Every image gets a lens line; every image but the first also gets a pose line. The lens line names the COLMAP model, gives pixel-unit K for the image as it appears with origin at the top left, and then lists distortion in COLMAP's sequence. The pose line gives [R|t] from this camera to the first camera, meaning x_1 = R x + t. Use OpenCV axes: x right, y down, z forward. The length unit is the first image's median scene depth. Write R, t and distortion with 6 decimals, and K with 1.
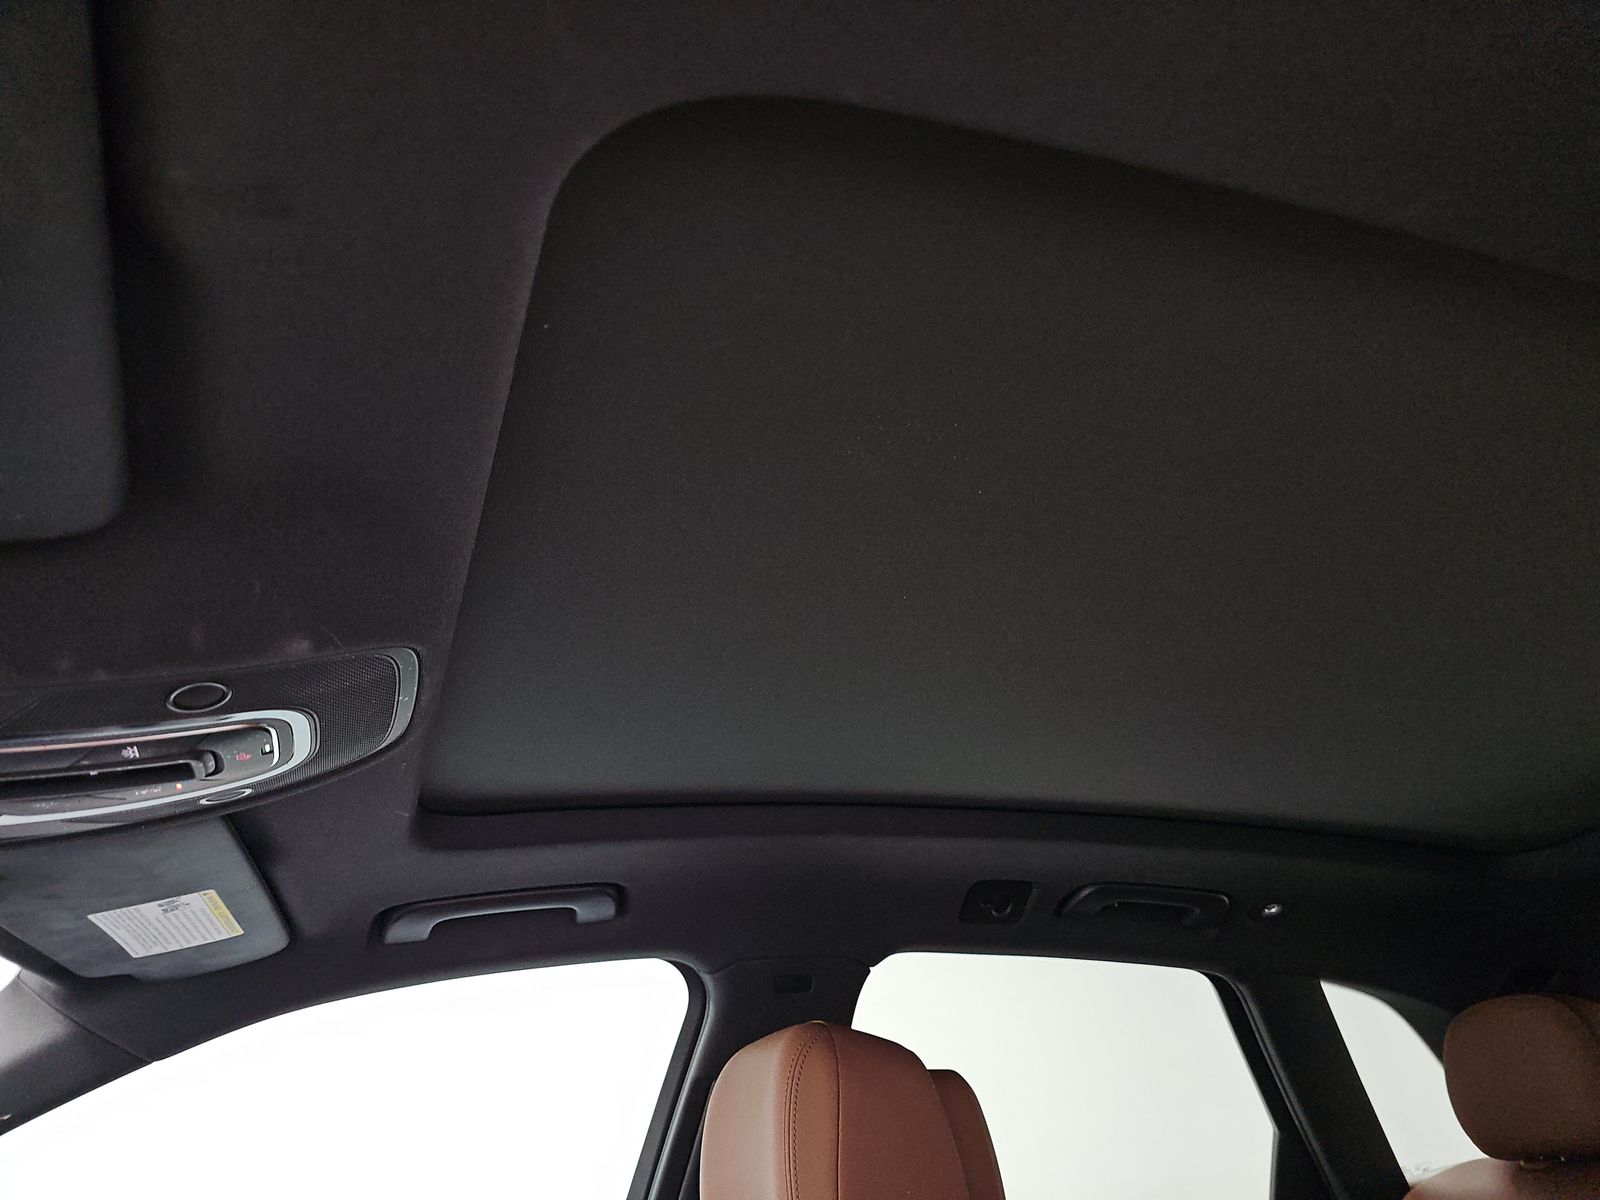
lens RADIAL K [[1076.3, 0, 800.0], [0, 1076.3, 600.0], [0, 0, 1]] dist [0.031231, -0.034841]
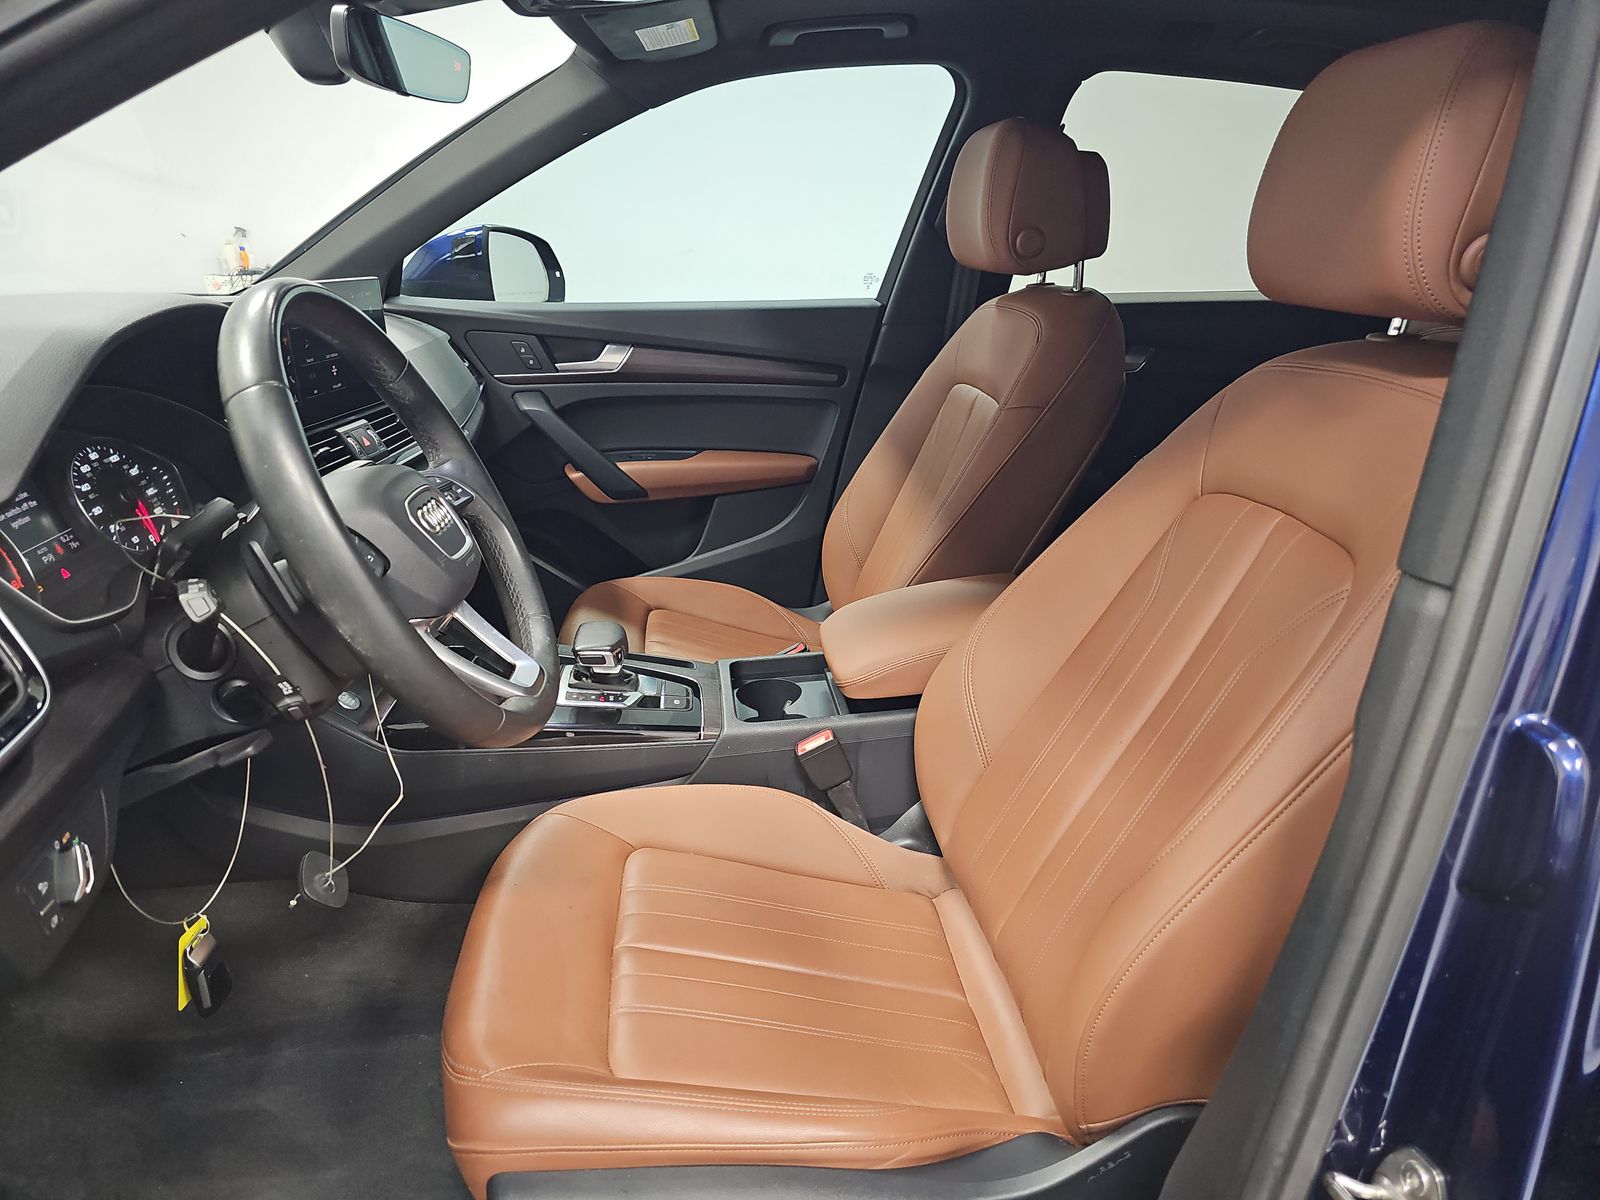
lens RADIAL K [[1076.3, 0, 800.0], [0, 1076.3, 600.0], [0, 0, 1]] dist [0.031231, -0.034841]
pose [[0.960284, 0.178751, -0.214248, 0.164312], [0.031400, 0.693741, 0.719539, -0.280890], [0.277251, -0.697690, 0.660576, -0.661340]]
